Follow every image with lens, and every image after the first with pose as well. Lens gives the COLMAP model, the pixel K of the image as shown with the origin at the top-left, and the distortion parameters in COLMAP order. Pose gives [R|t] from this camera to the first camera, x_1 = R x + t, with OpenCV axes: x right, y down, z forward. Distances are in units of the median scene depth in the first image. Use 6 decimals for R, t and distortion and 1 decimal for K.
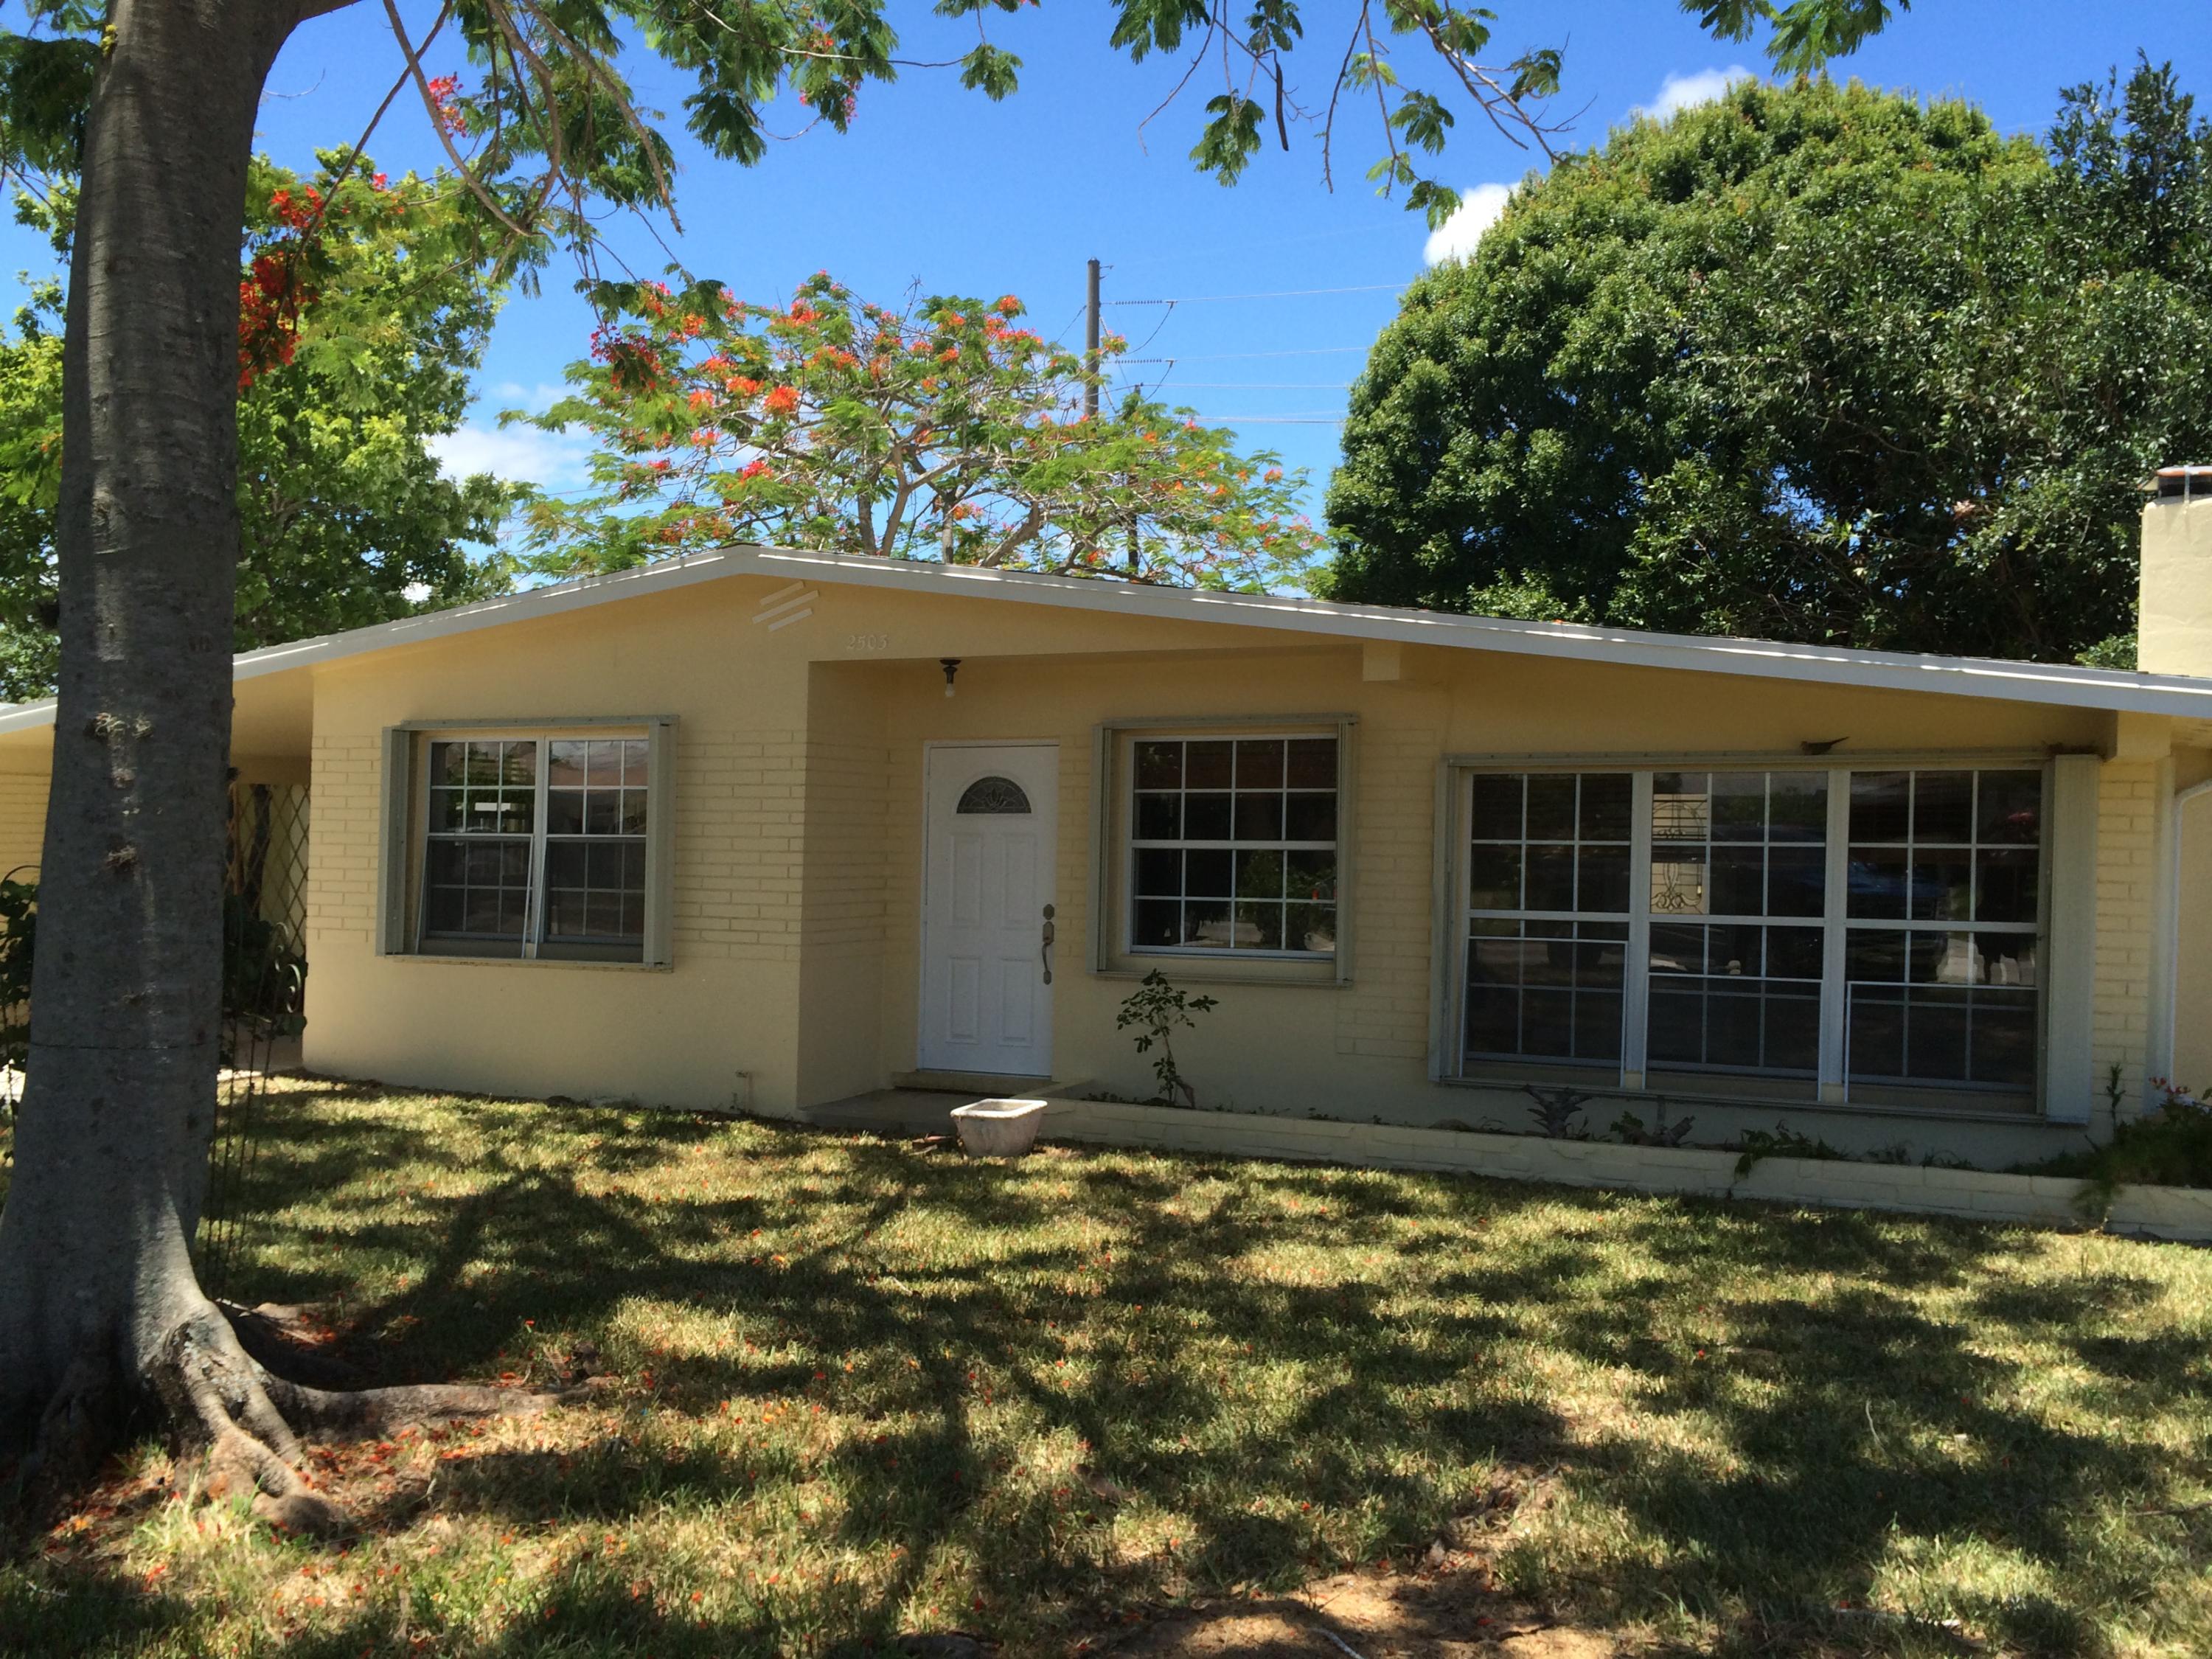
lens RADIAL K [[1907.2, 0, 1106.0], [0, 1907.2, 829.5], [0, 0, 1]] dist [-0.003635, 0.004161]
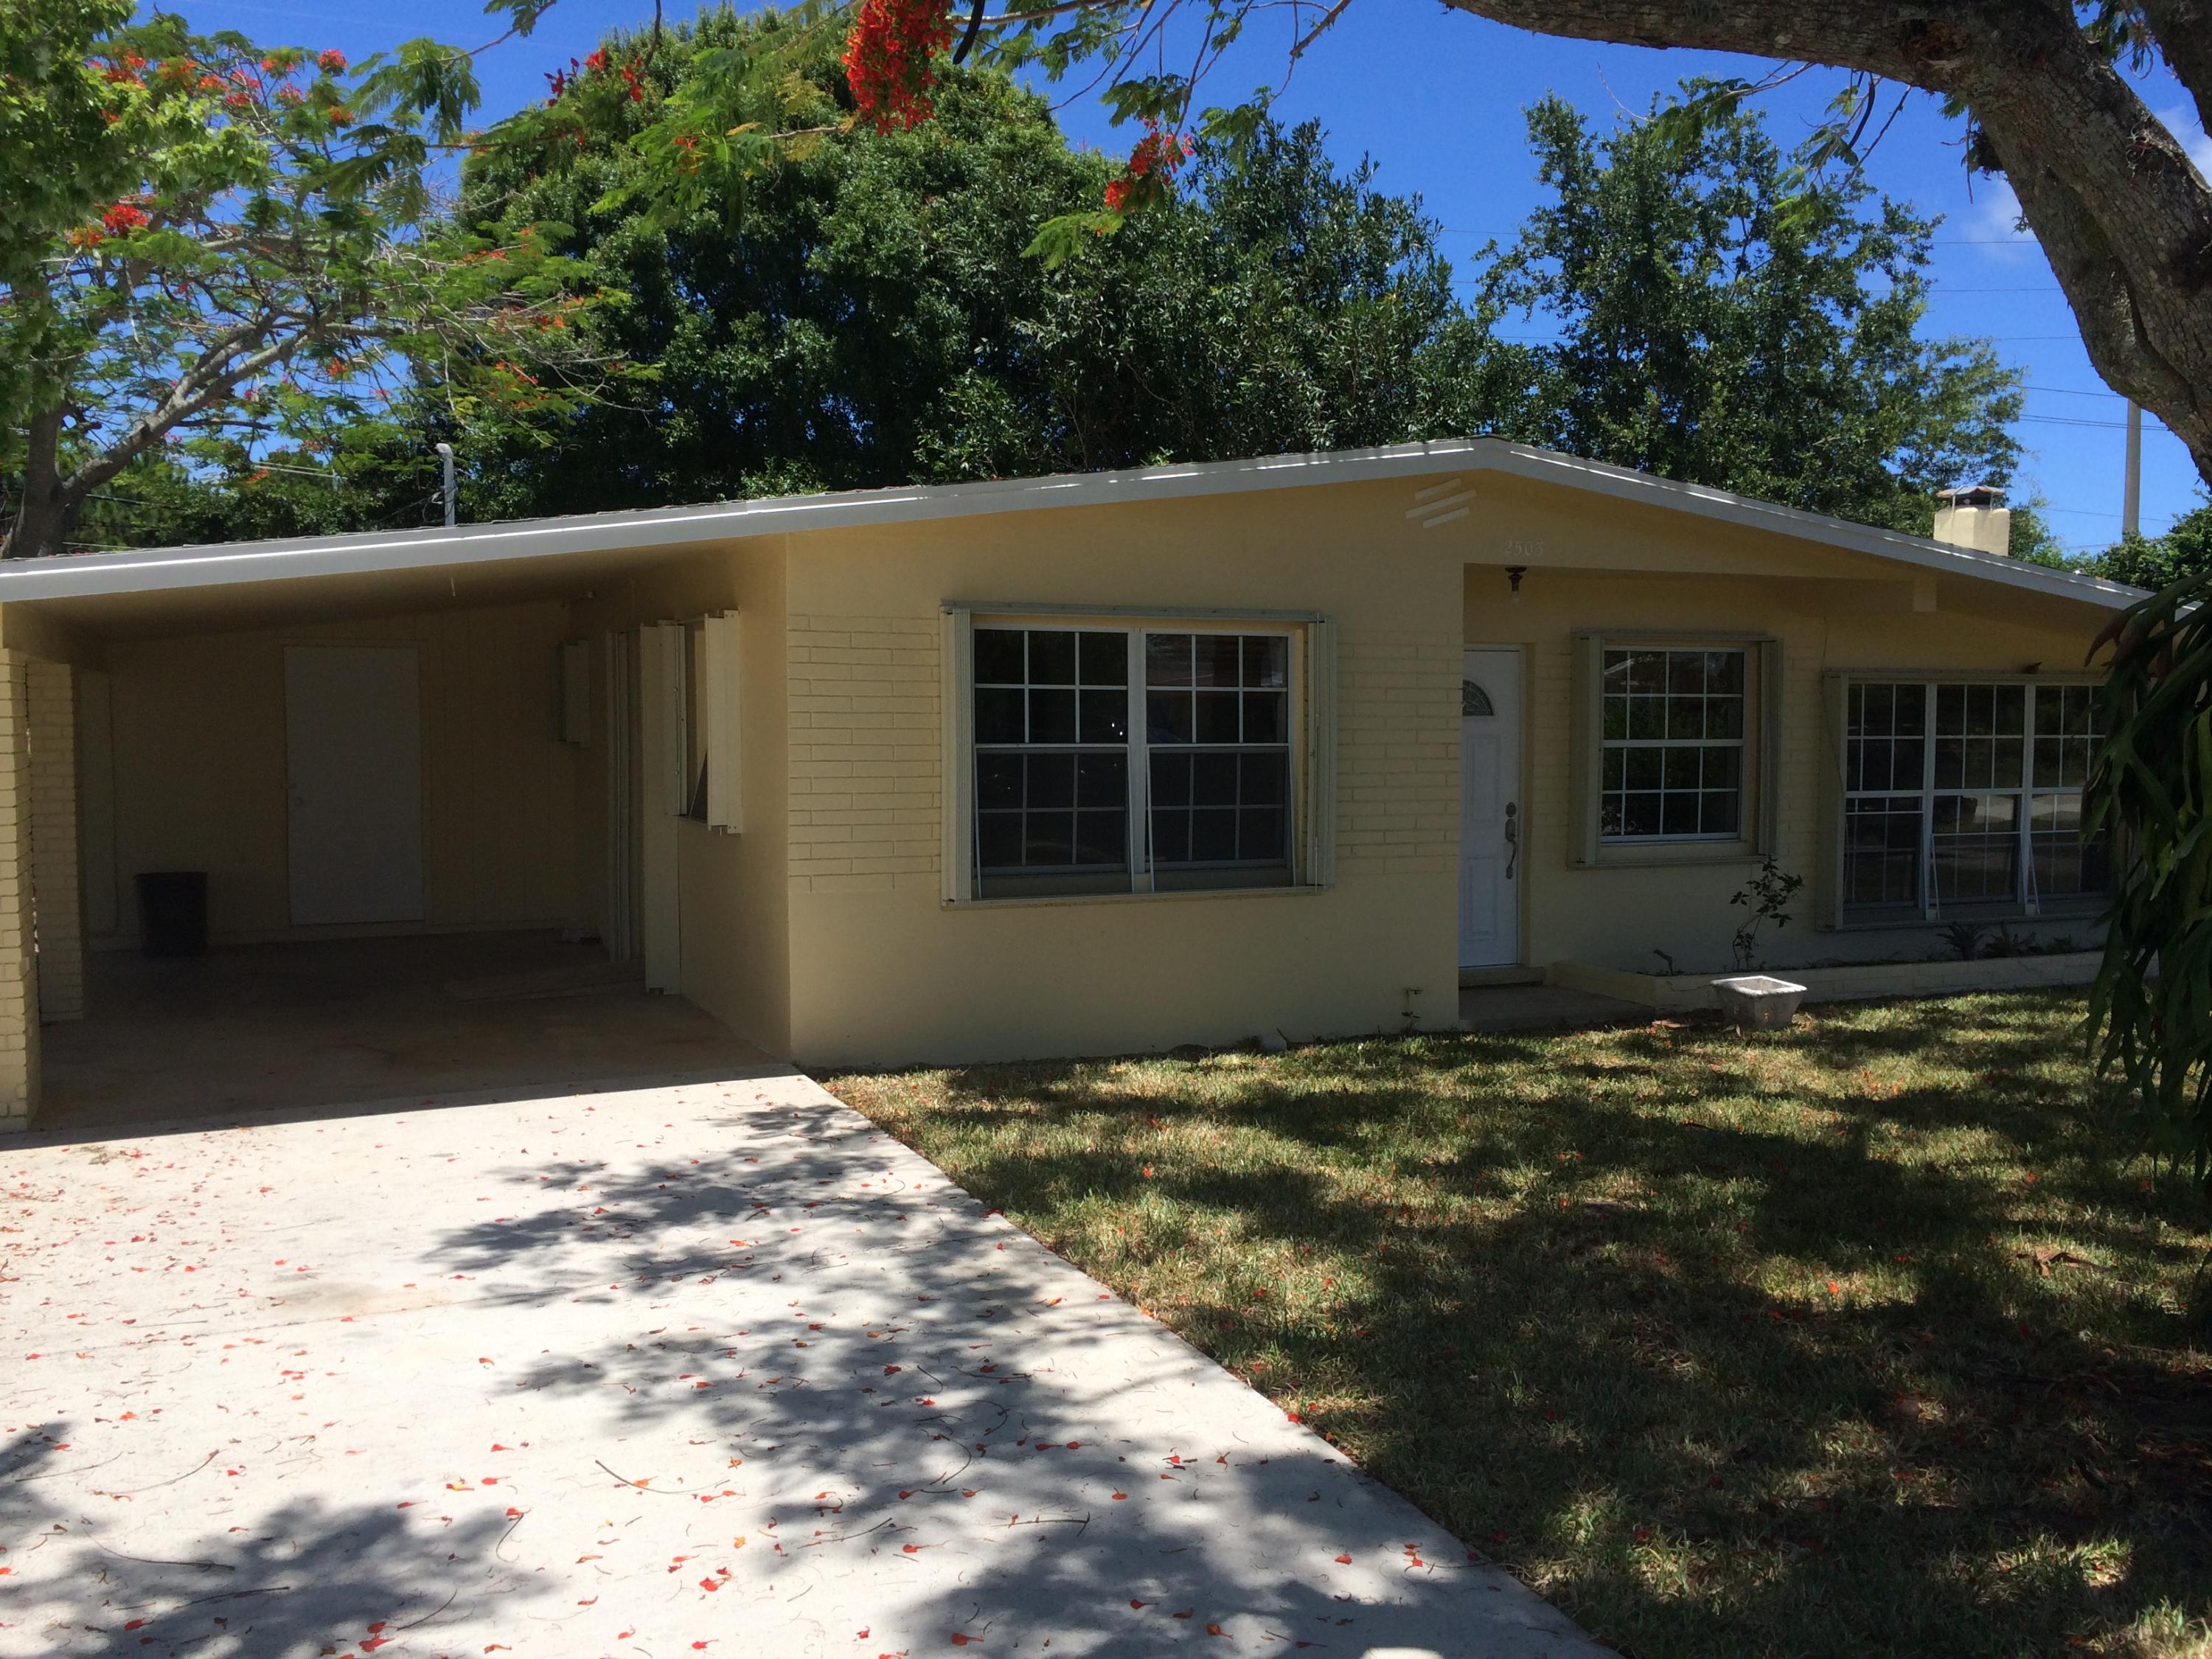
lens RADIAL K [[1907.2, 0, 1106.0], [0, 1907.2, 829.5], [0, 0, 1]] dist [-0.003635, 0.004161]
pose [[0.679588, -0.052237, 0.731732, -0.987772], [0.004369, 0.997732, 0.067168, -0.018508], [-0.733581, -0.042449, 0.678275, 0.460862]]
